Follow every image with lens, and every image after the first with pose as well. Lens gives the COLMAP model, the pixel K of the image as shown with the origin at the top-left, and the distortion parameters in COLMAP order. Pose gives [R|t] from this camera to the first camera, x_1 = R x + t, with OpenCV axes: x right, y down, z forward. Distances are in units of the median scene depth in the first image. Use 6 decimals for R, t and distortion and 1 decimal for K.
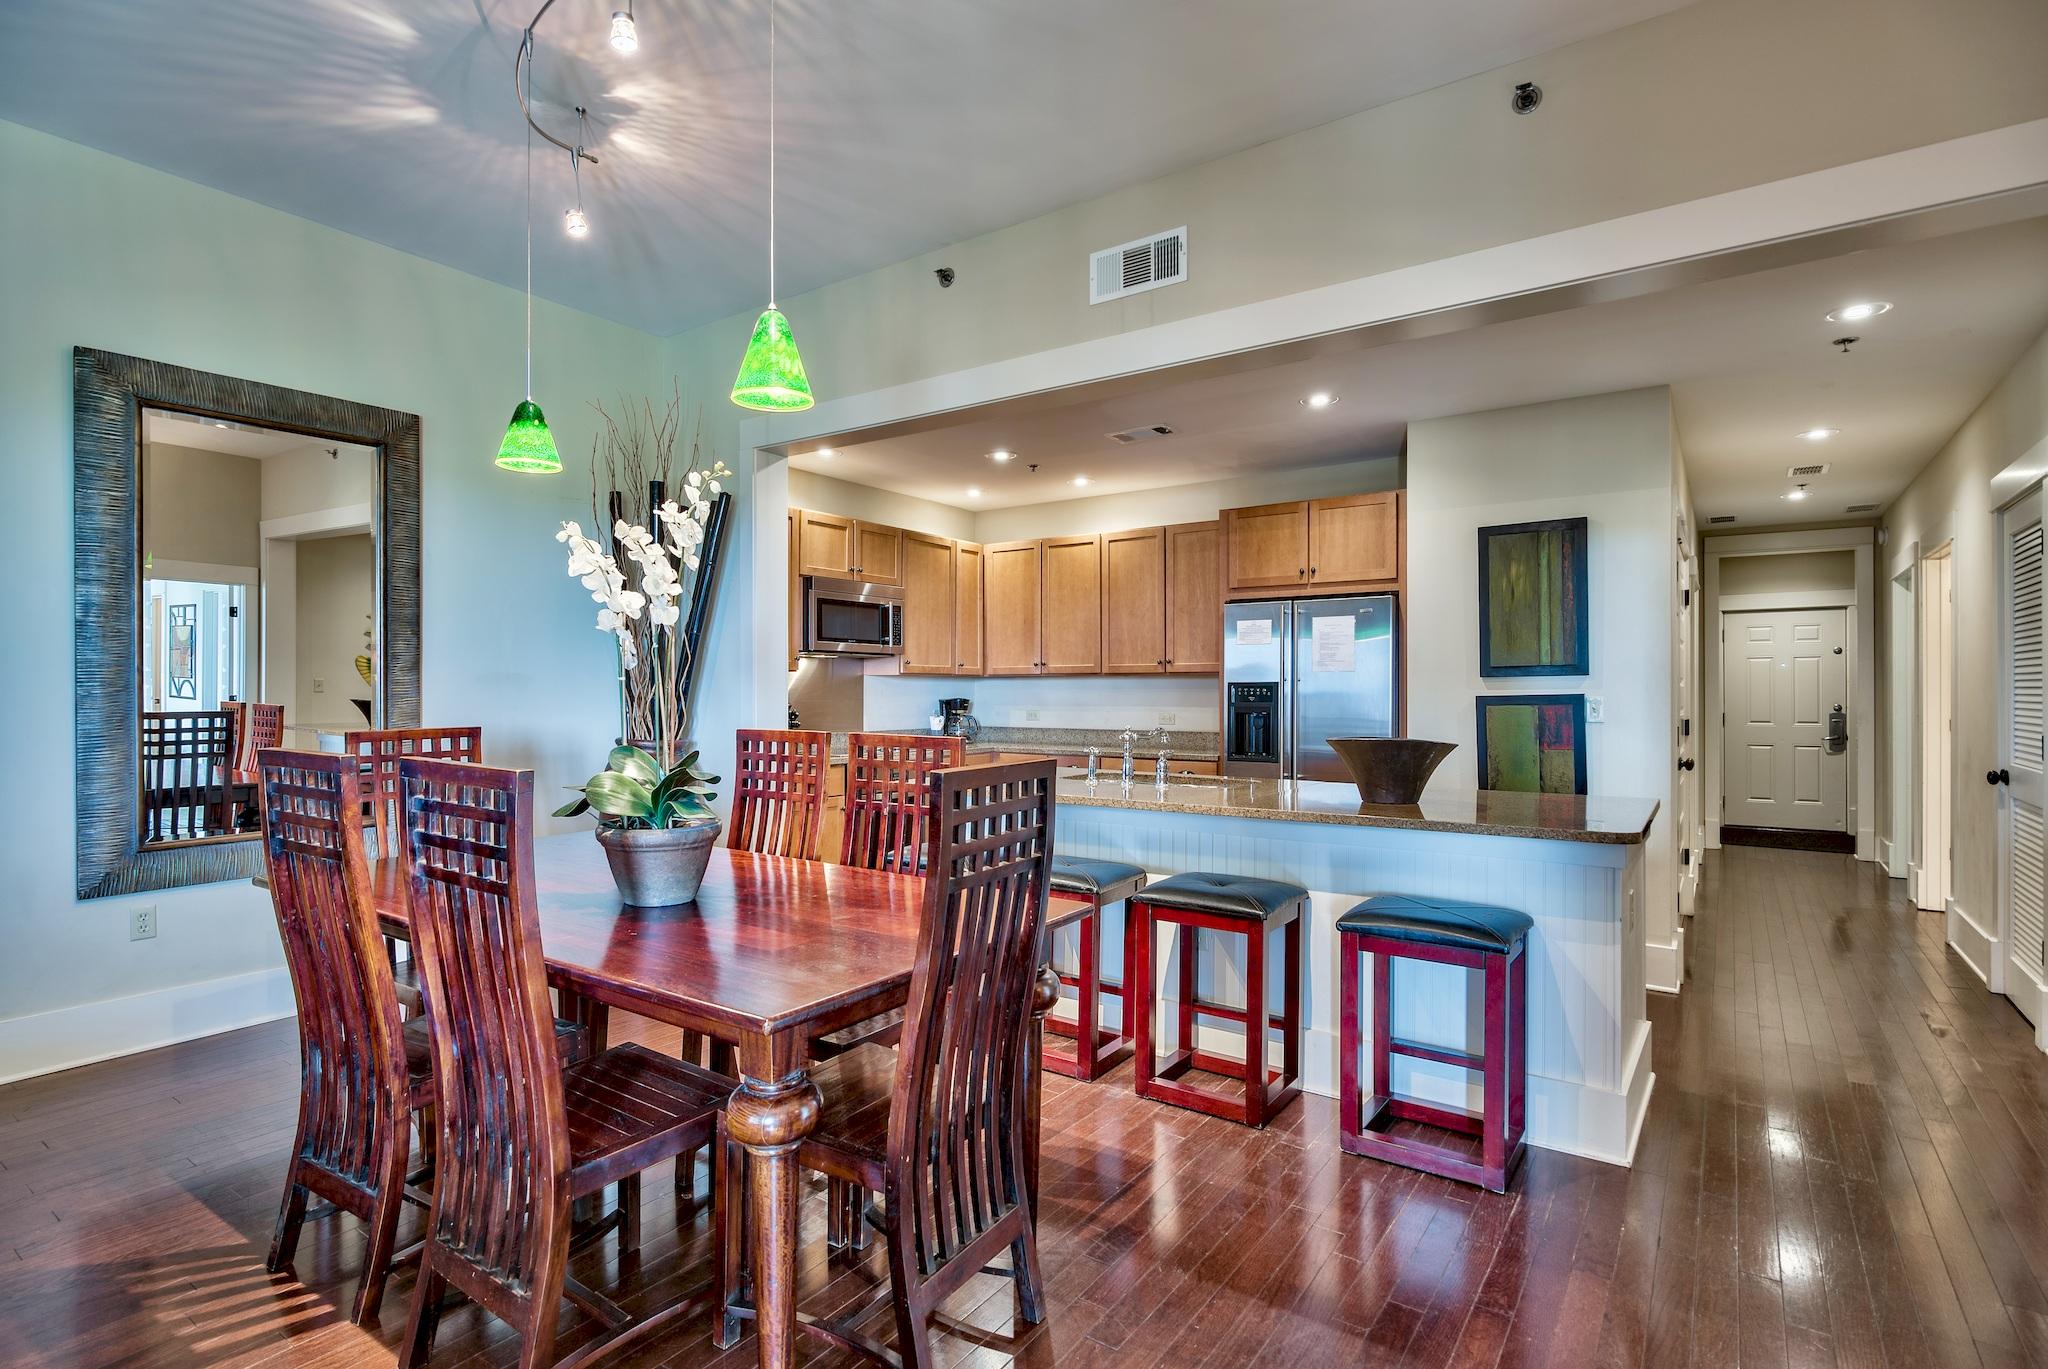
lens RADIAL K [[990.7, 0, 1024.0], [0, 990.7, 684.3], [0, 0, 1]] dist [-0.000569, -0.000962]
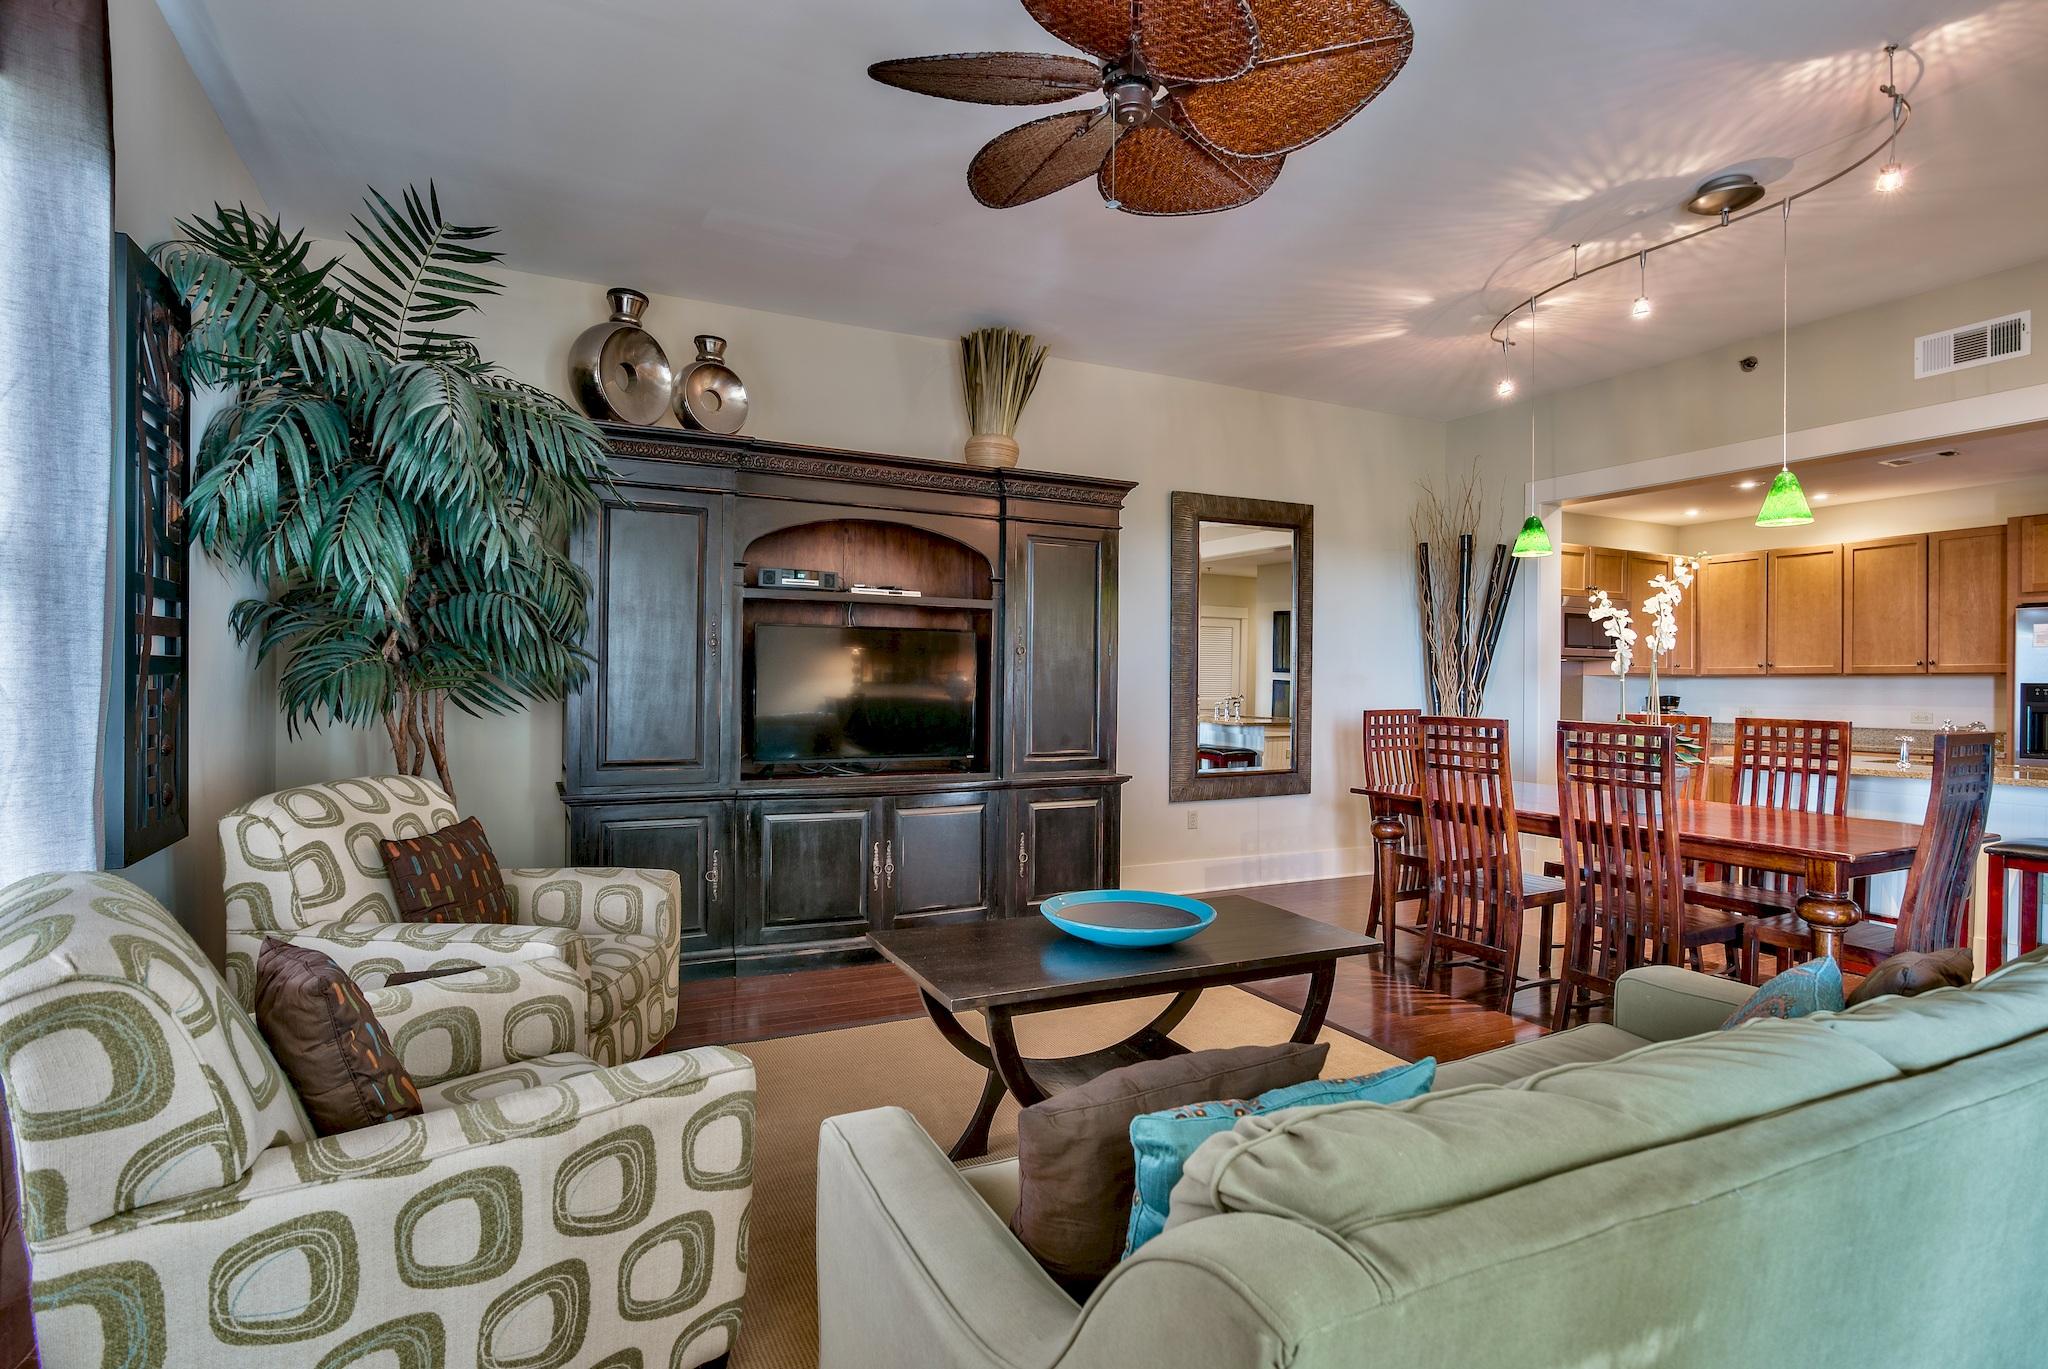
lens RADIAL K [[990.7, 0, 1002.9], [0, 990.7, 680.6], [0, 0, 1]] dist [-0.000569, -0.000962]
pose [[0.870469, 0.004394, -0.492204, -0.196061], [-0.004428, 0.999990, 0.001098, -0.000680], [0.492204, 0.001224, 0.870479, -0.398479]]
